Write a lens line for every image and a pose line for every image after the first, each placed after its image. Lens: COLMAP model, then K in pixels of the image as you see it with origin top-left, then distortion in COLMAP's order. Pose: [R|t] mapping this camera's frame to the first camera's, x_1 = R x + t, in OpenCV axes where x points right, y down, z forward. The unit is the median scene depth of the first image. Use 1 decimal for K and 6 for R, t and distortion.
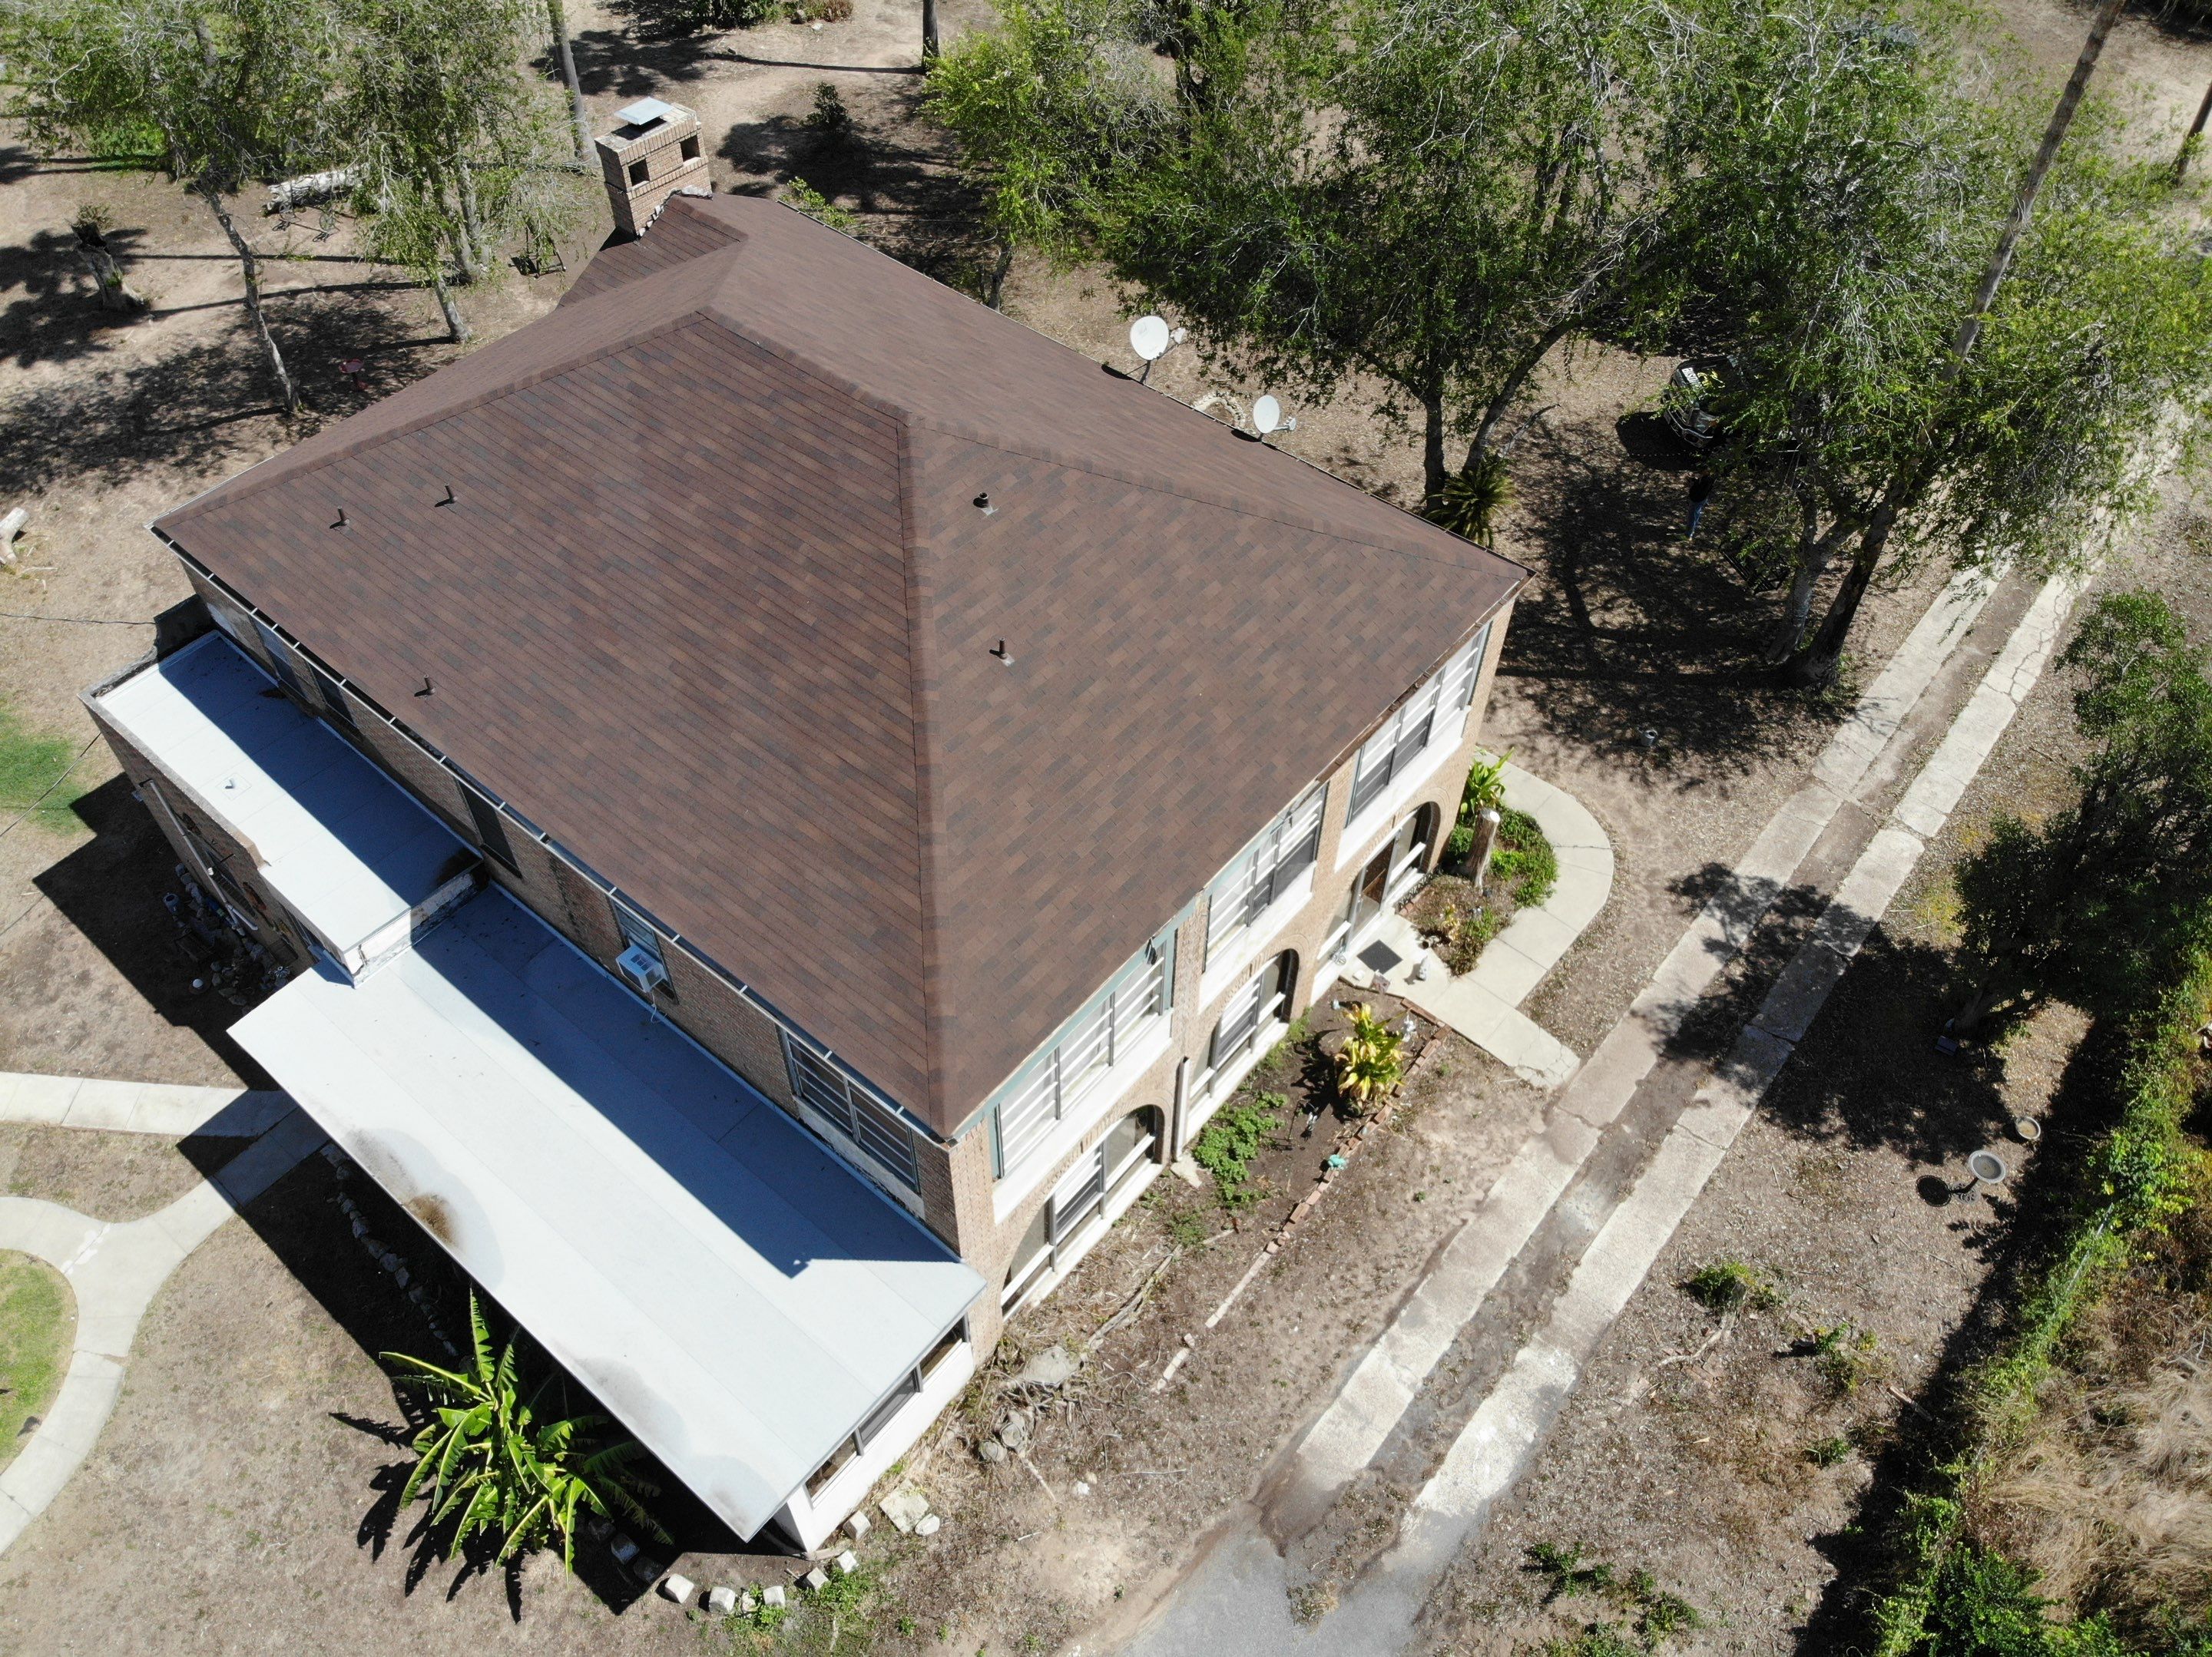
lens RADIAL K [[1613.4, 0, 1101.0], [0, 1613.4, 850.9], [0, 0, 1]] dist [0.124326, -0.267783]
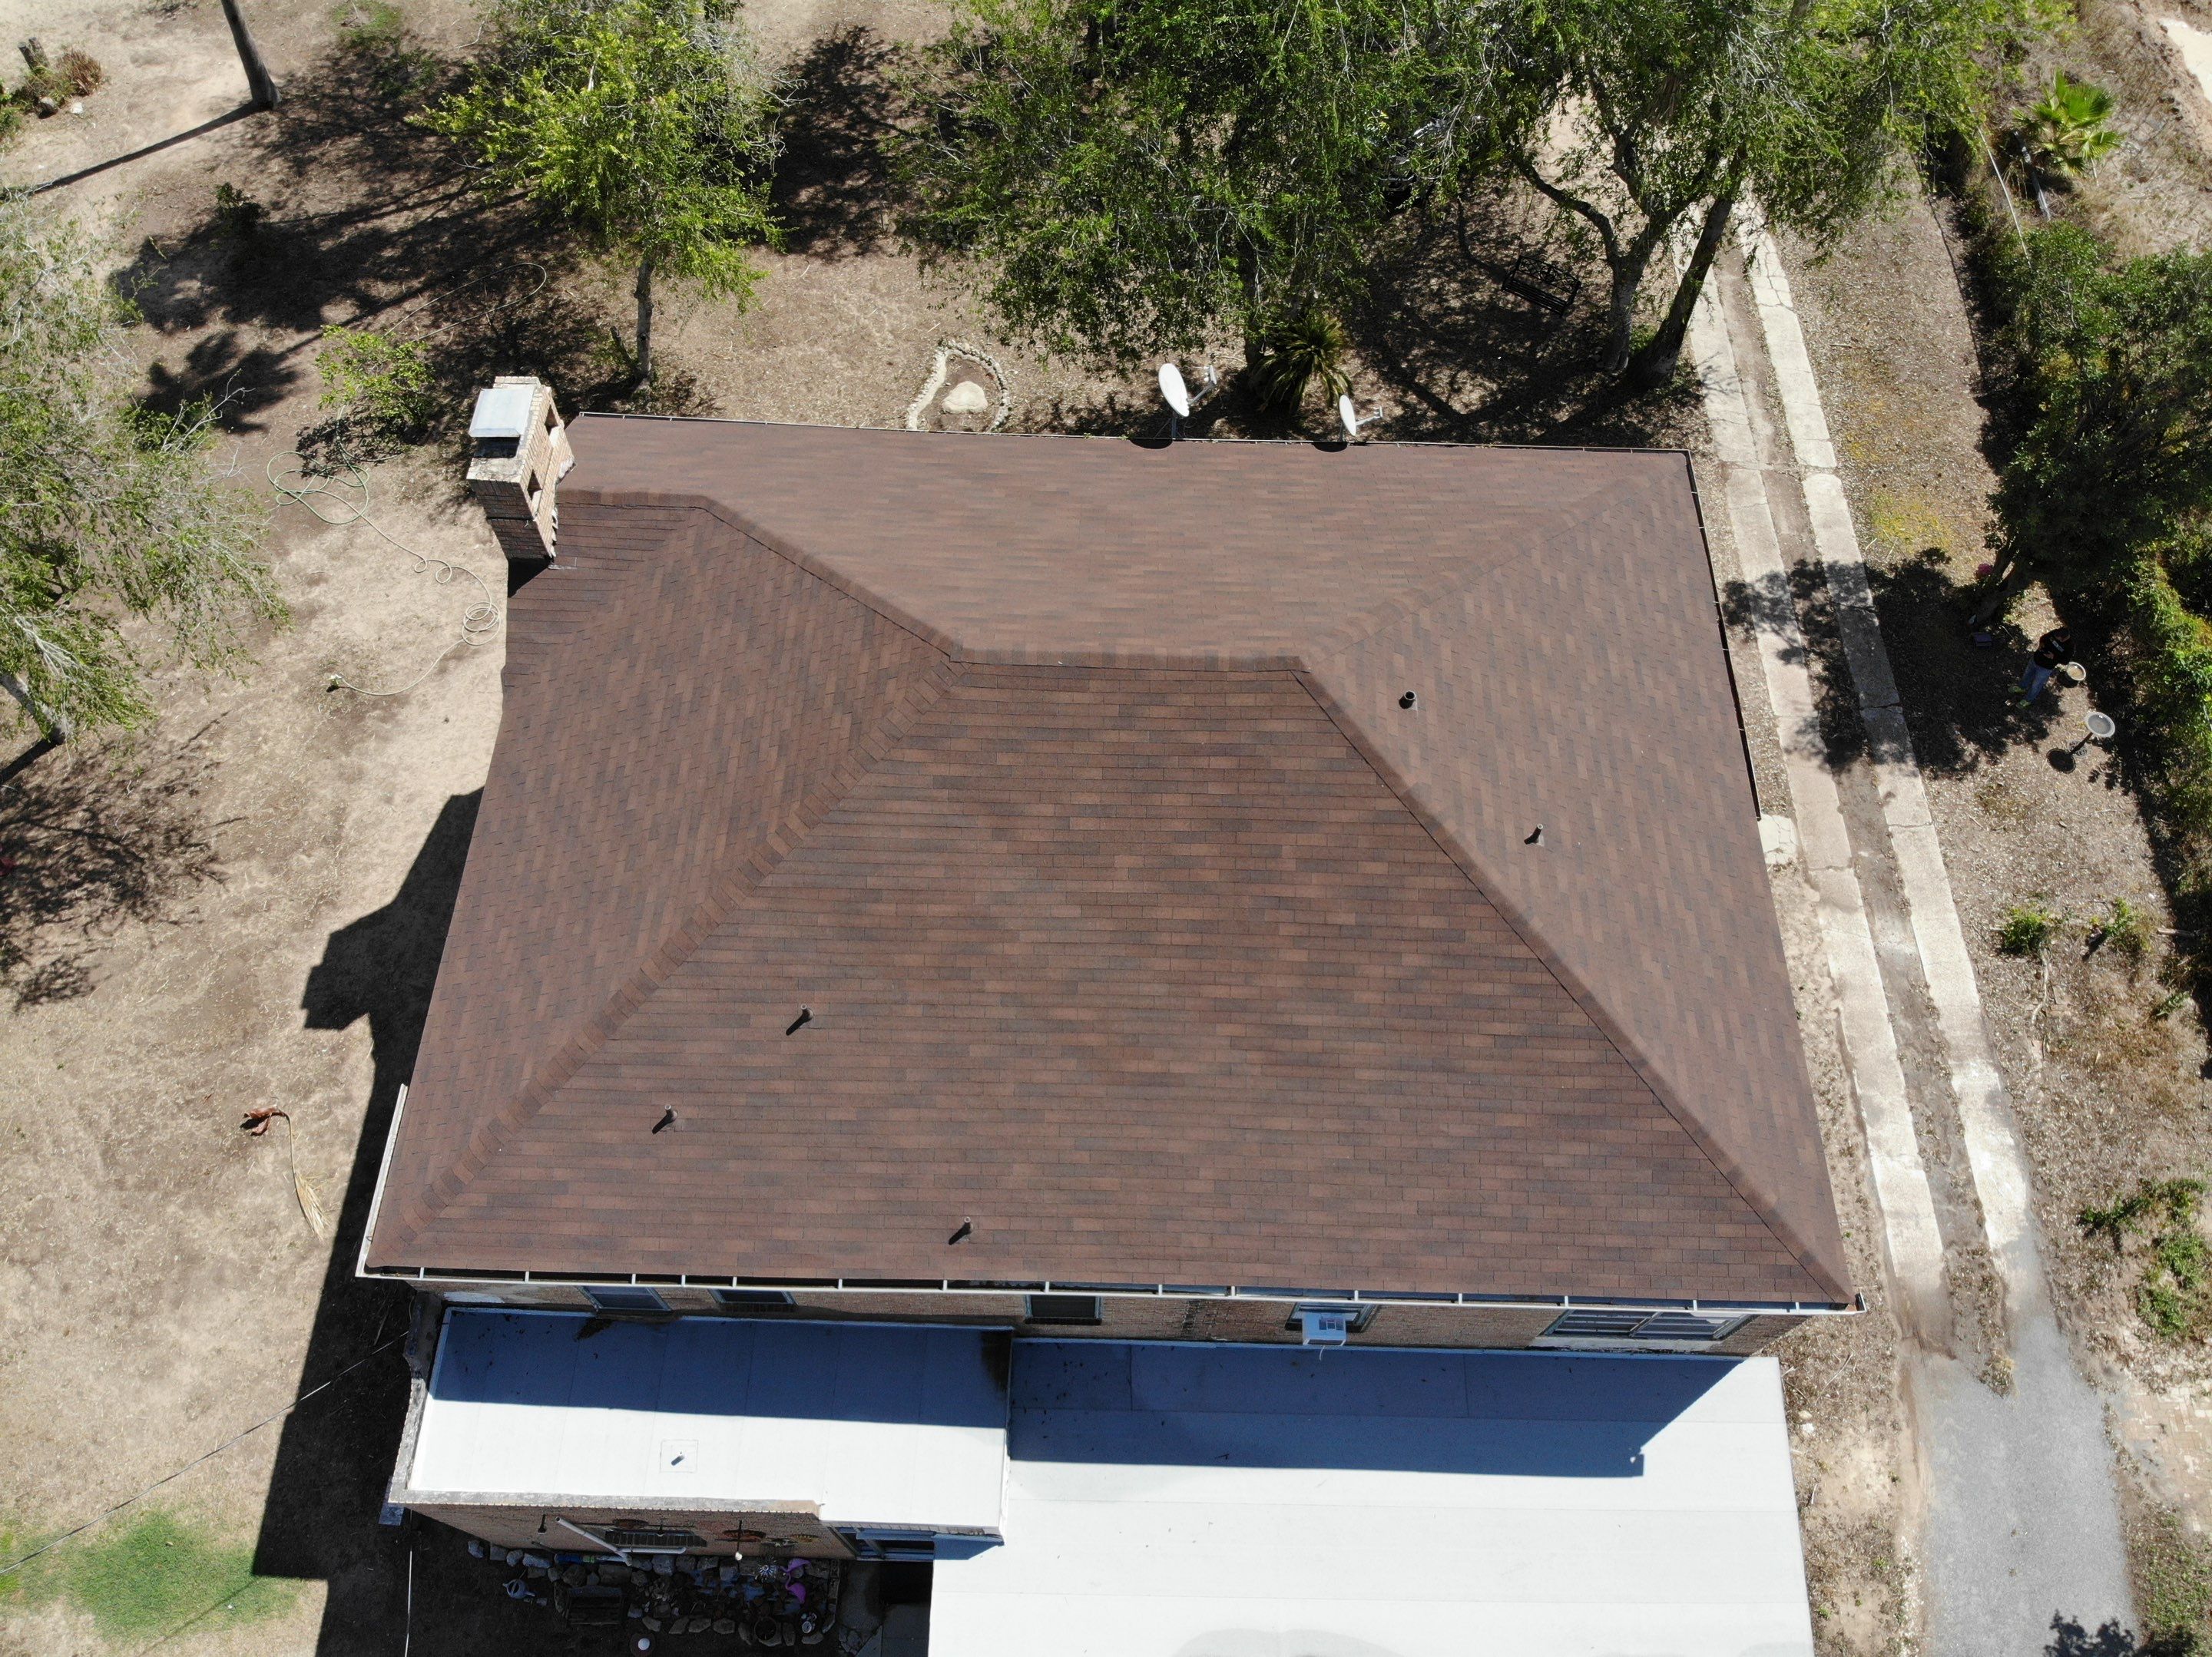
lens RADIAL K [[1613.4, 0, 1101.0], [0, 1613.4, 850.9], [0, 0, 1]] dist [0.124326, -0.267783]
pose [[0.781710, -0.541170, 0.309943, -0.463714], [0.468891, 0.837688, 0.280036, -0.417368], [-0.411183, -0.073578, 0.908579, 0.214871]]
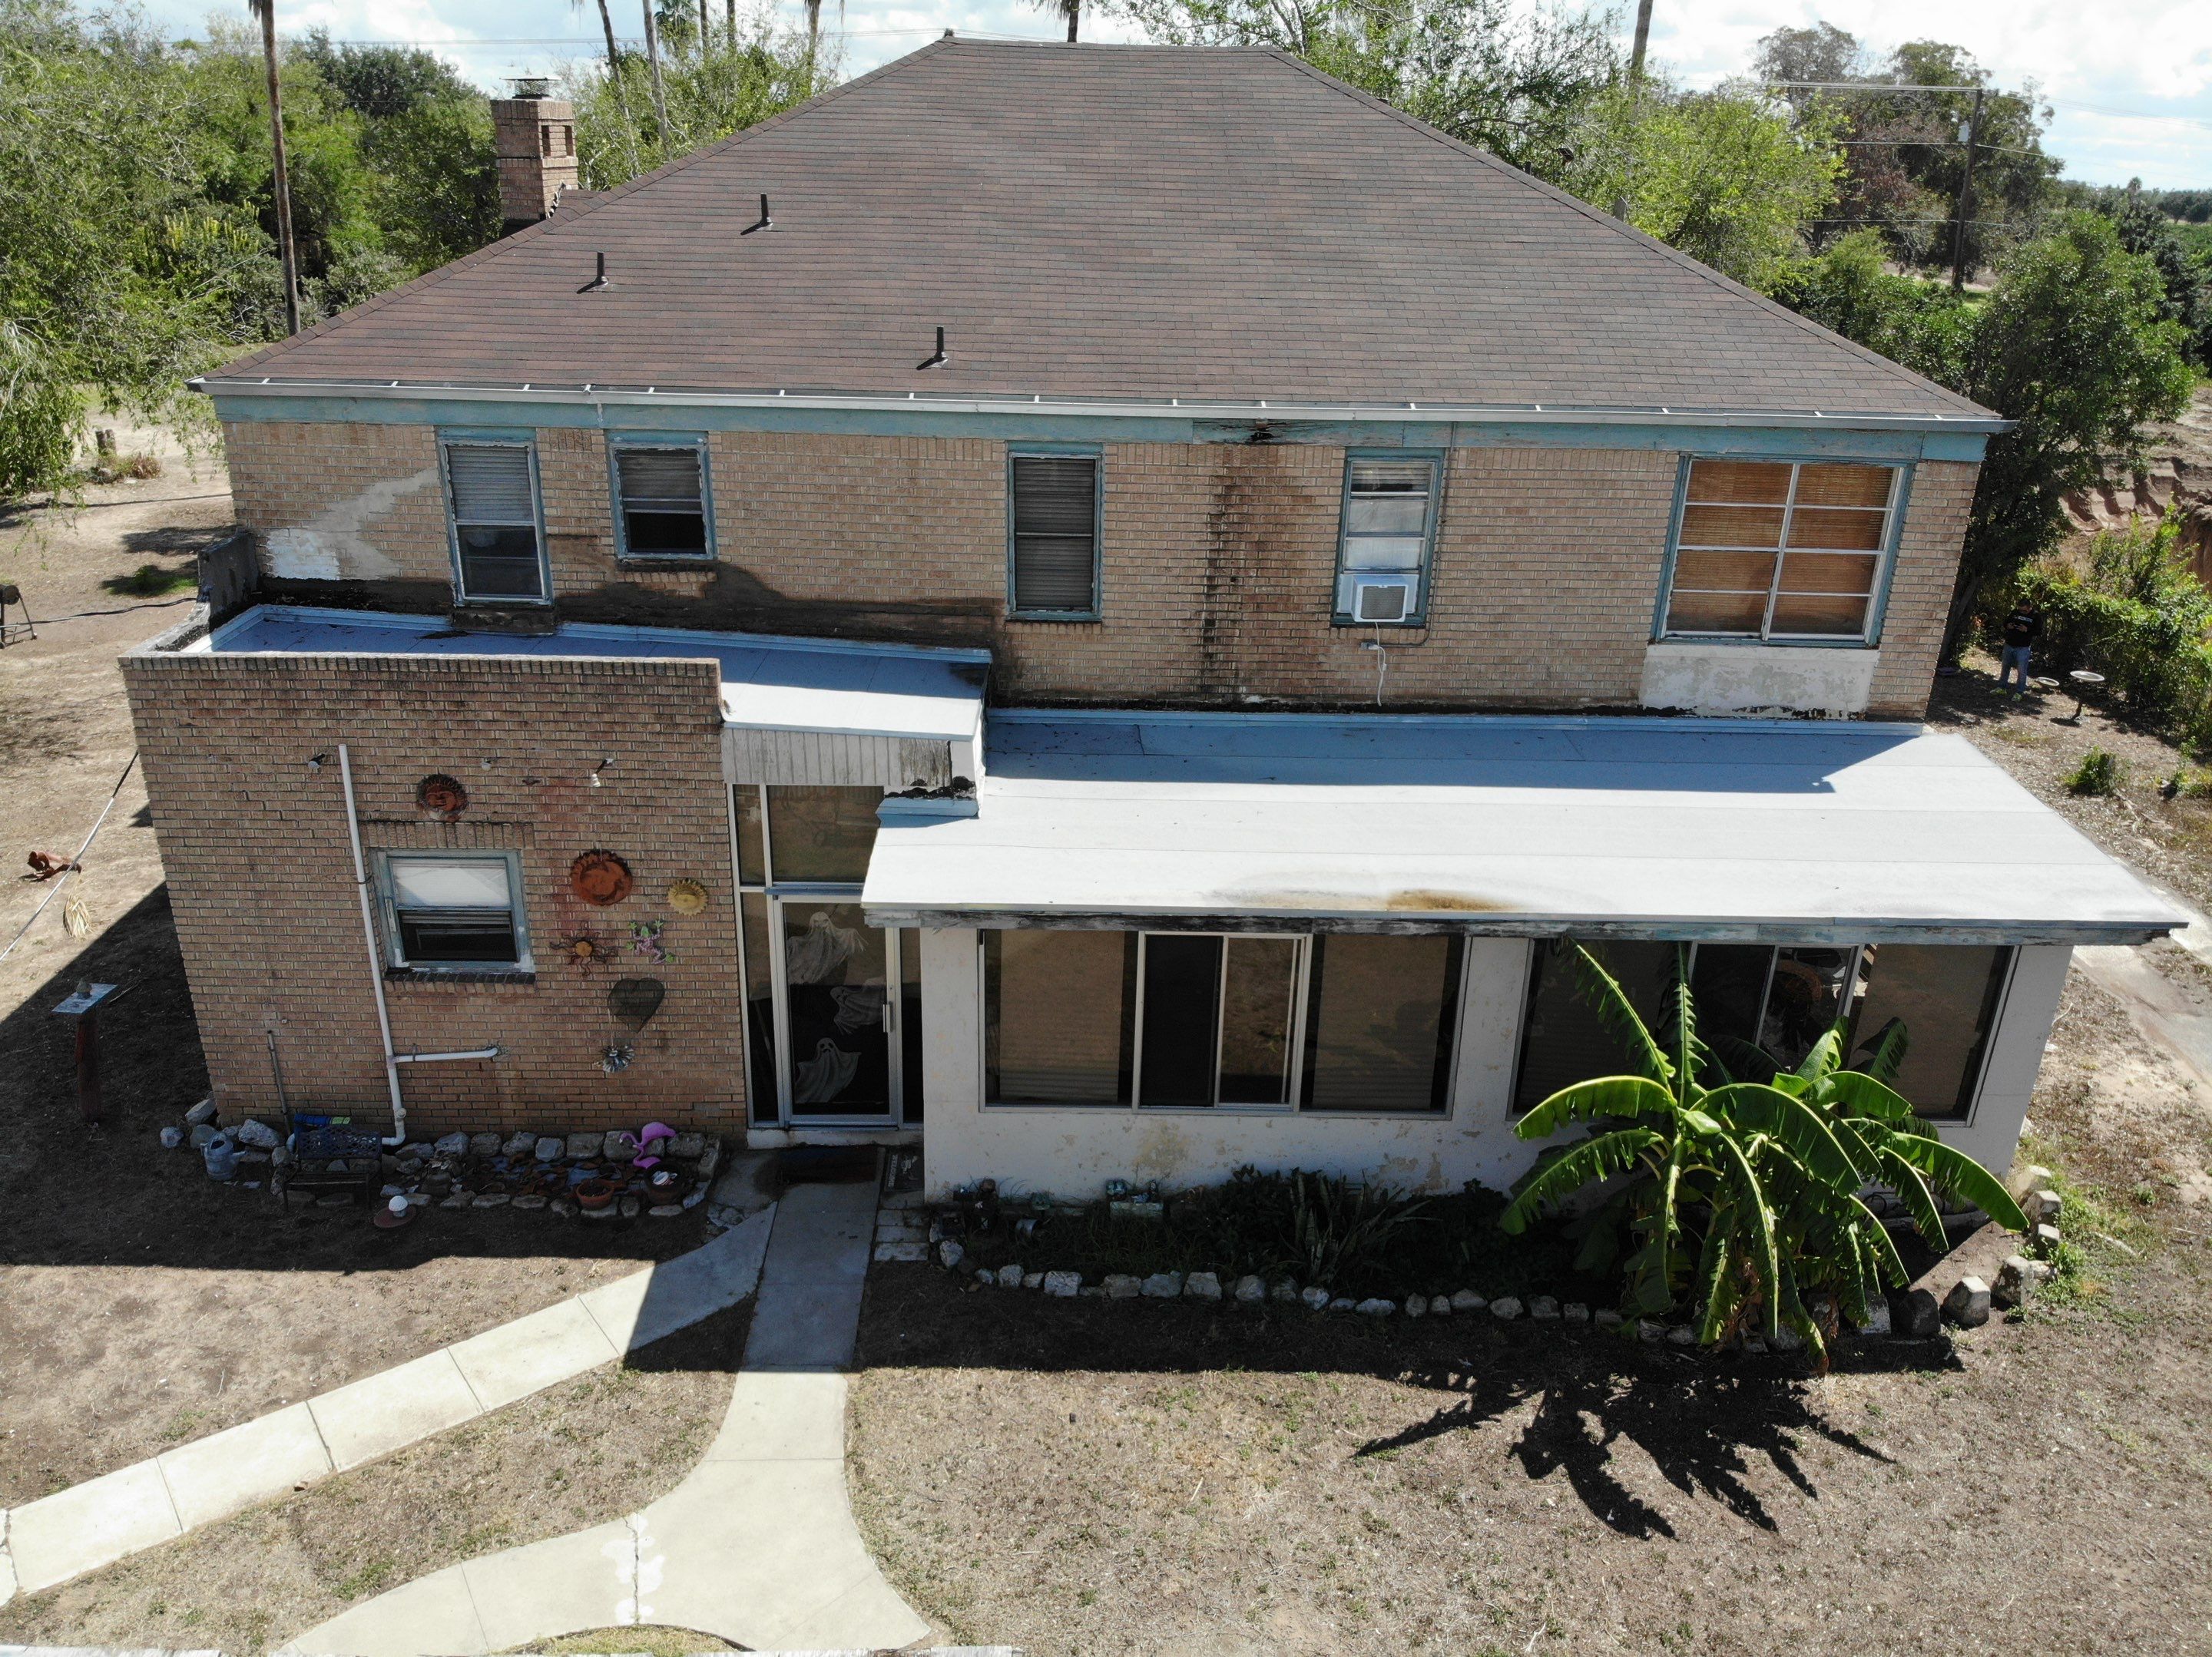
lens RADIAL K [[1646.4, 0, 1106.0], [0, 1646.4, 828.5], [0, 0, 1]] dist [0.058002, -0.180464]
pose [[0.751566, -0.245359, 0.612330, -0.759858], [0.491002, 0.827973, -0.270884, 0.265064], [-0.440528, 0.504243, 0.742748, 0.501788]]
